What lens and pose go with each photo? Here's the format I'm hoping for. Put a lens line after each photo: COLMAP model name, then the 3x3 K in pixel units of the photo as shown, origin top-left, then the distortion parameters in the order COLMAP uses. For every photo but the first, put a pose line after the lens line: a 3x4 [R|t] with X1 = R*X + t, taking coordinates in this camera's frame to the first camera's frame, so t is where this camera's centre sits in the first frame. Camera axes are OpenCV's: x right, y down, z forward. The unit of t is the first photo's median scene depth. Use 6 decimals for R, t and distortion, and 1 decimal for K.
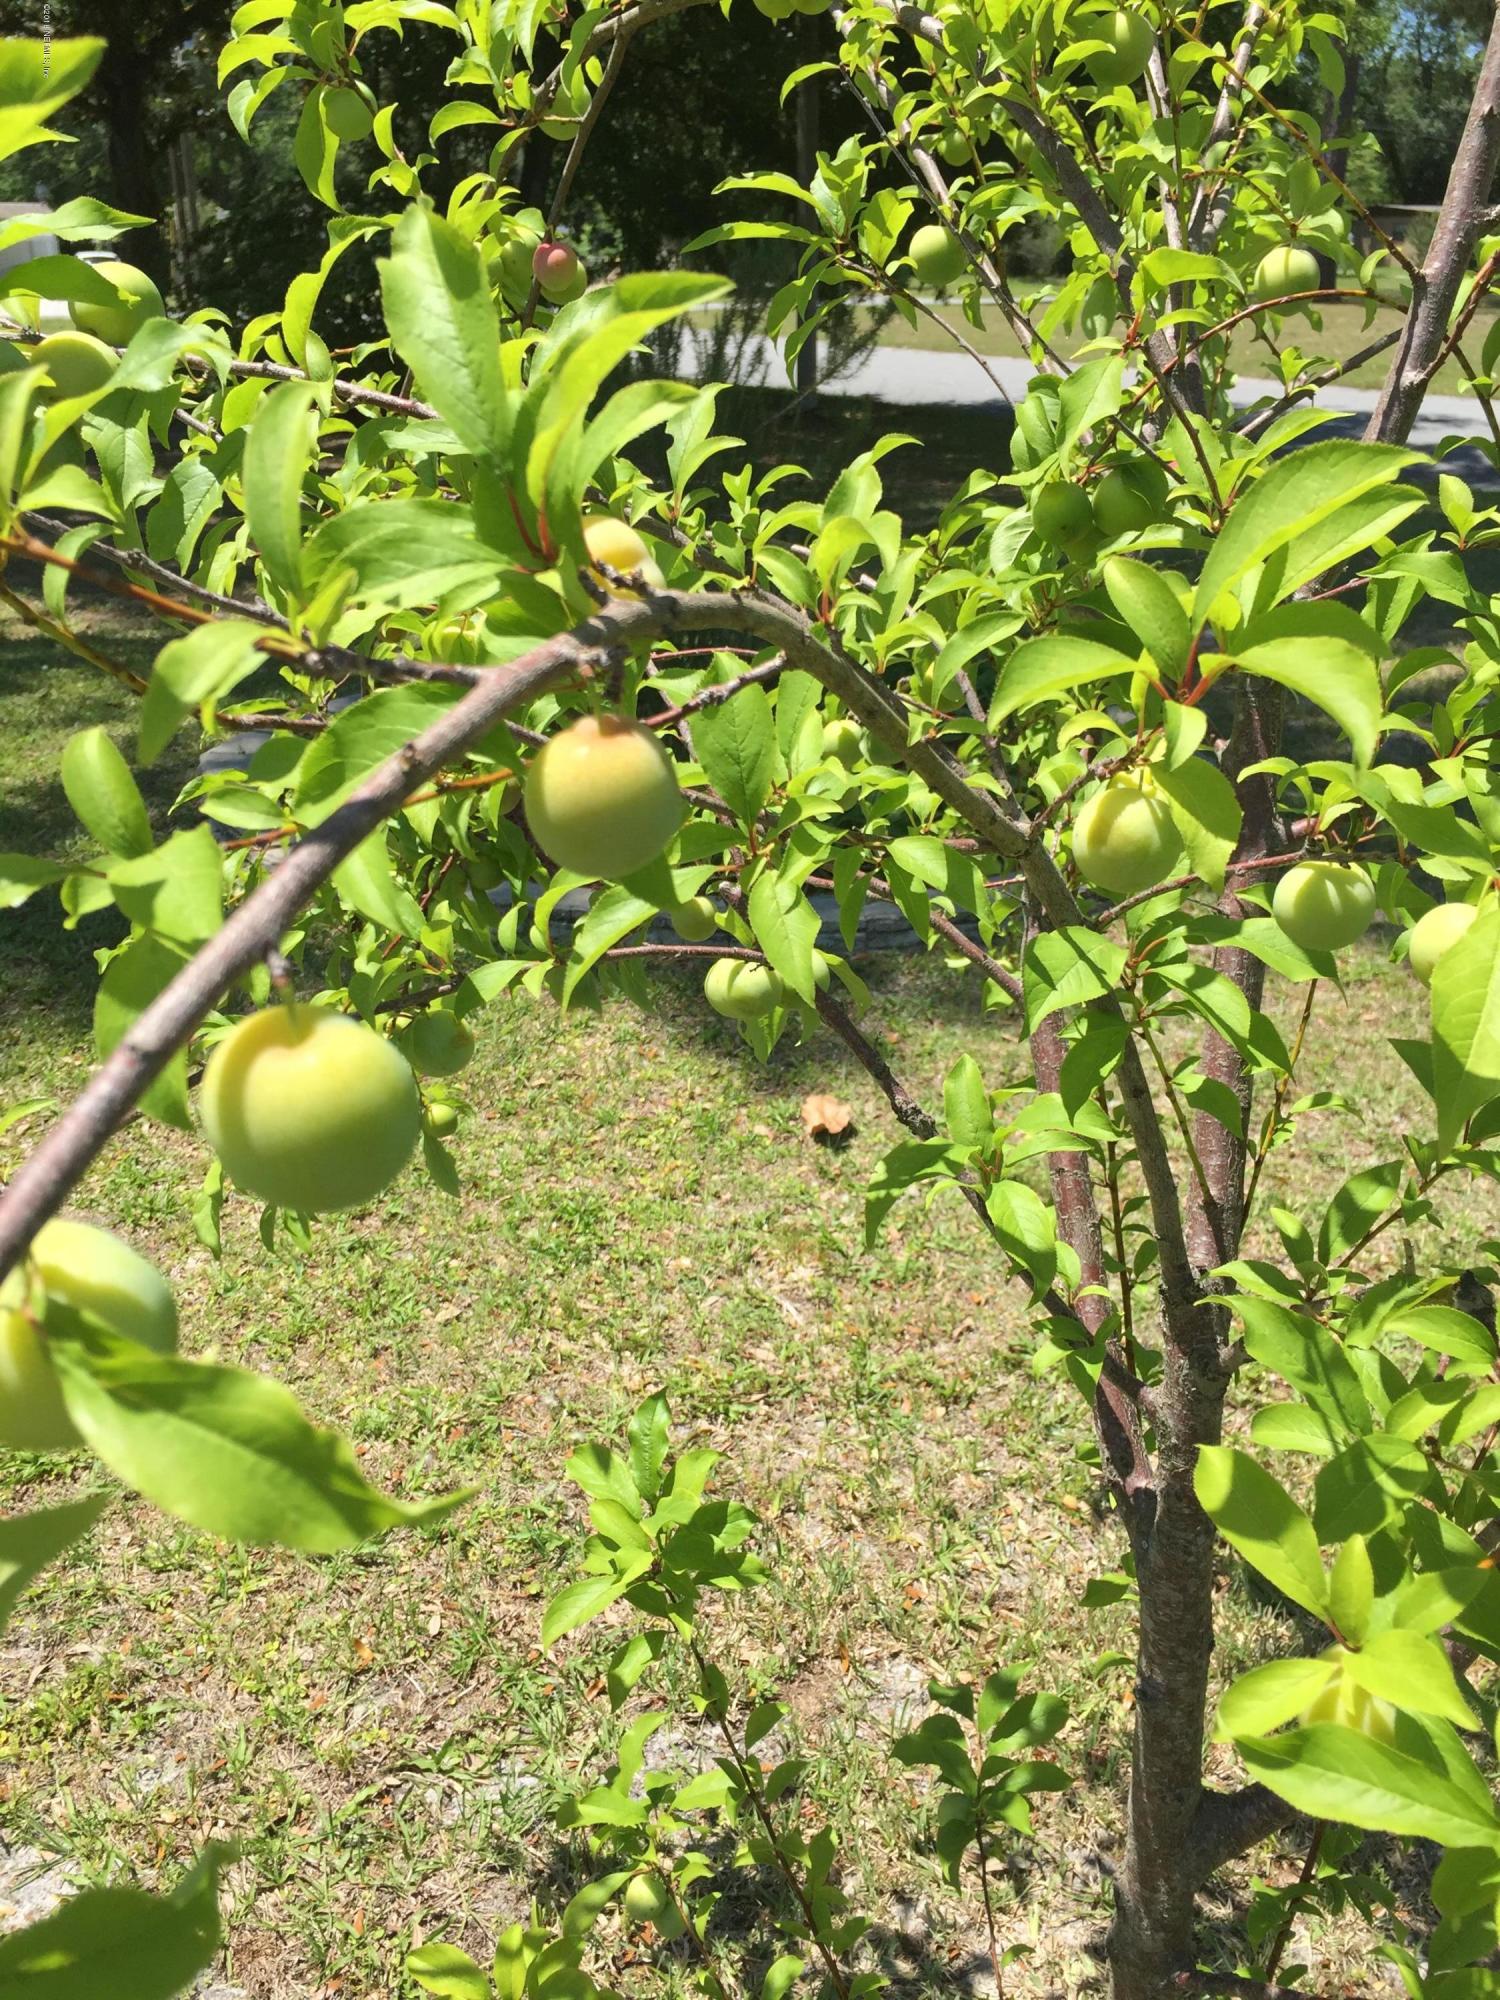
lens RADIAL K [[1696.1, 0, 732.6], [0, 1696.1, 1016.8], [0, 0, 1]] dist [0.081606, -0.107852]
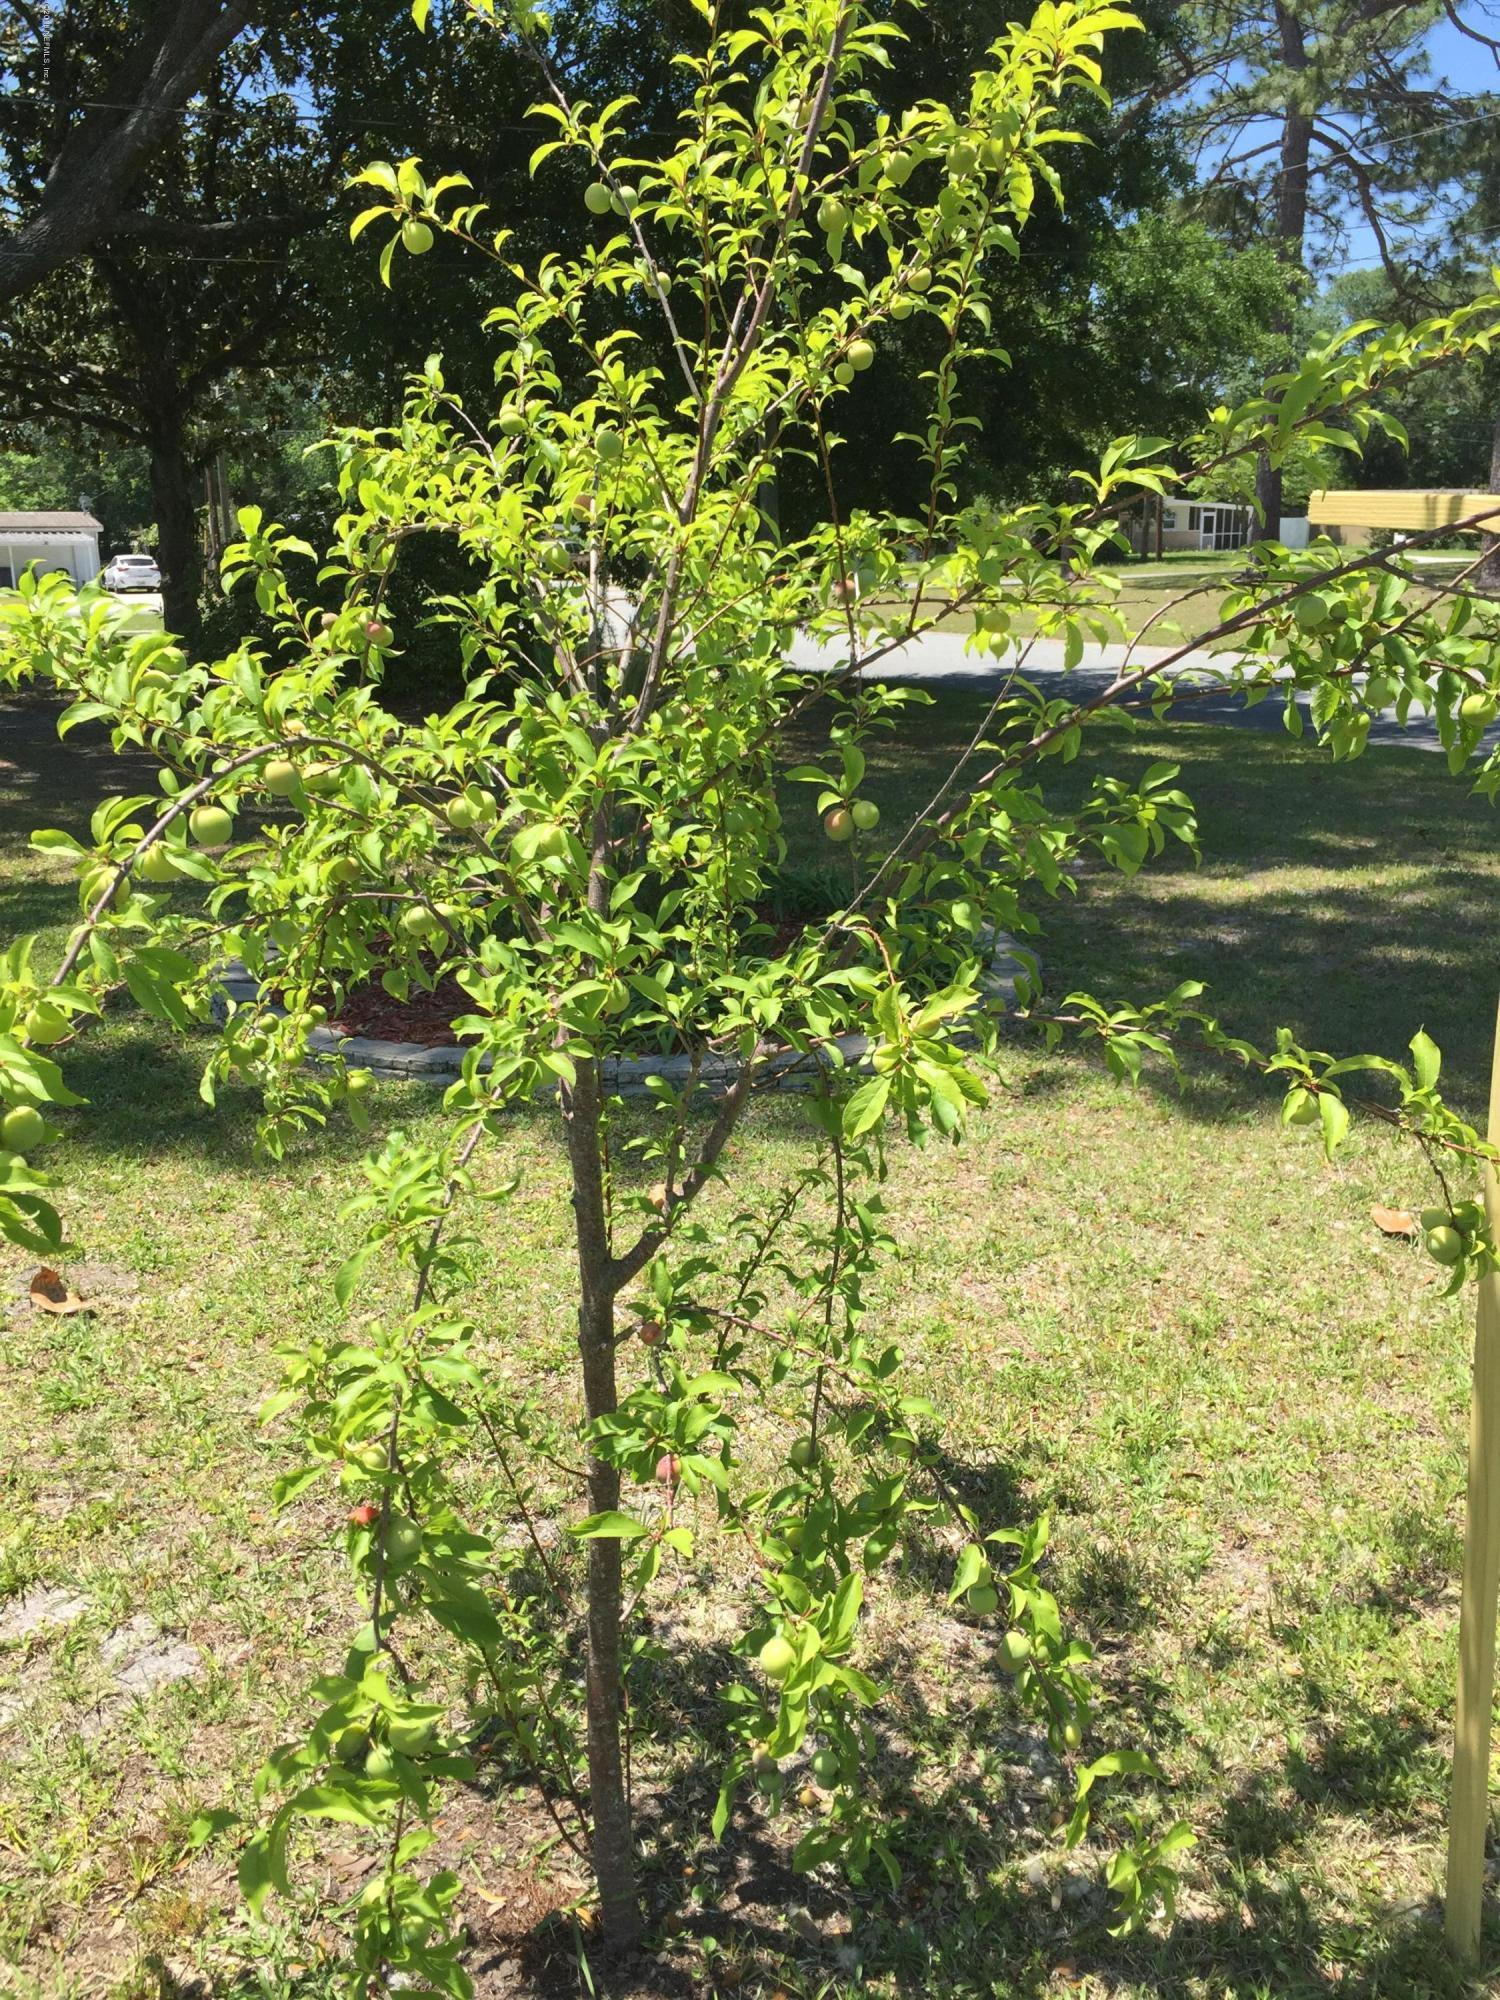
lens RADIAL K [[1696.1, 0, 768.8], [0, 1696.1, 993.0], [0, 0, 1]] dist [0.081606, -0.107852]
pose [[0.999790, -0.012429, 0.016271, 0.195303], [0.014902, 0.986687, -0.161945, 0.200029], [-0.014042, 0.162154, 0.986666, -0.582924]]
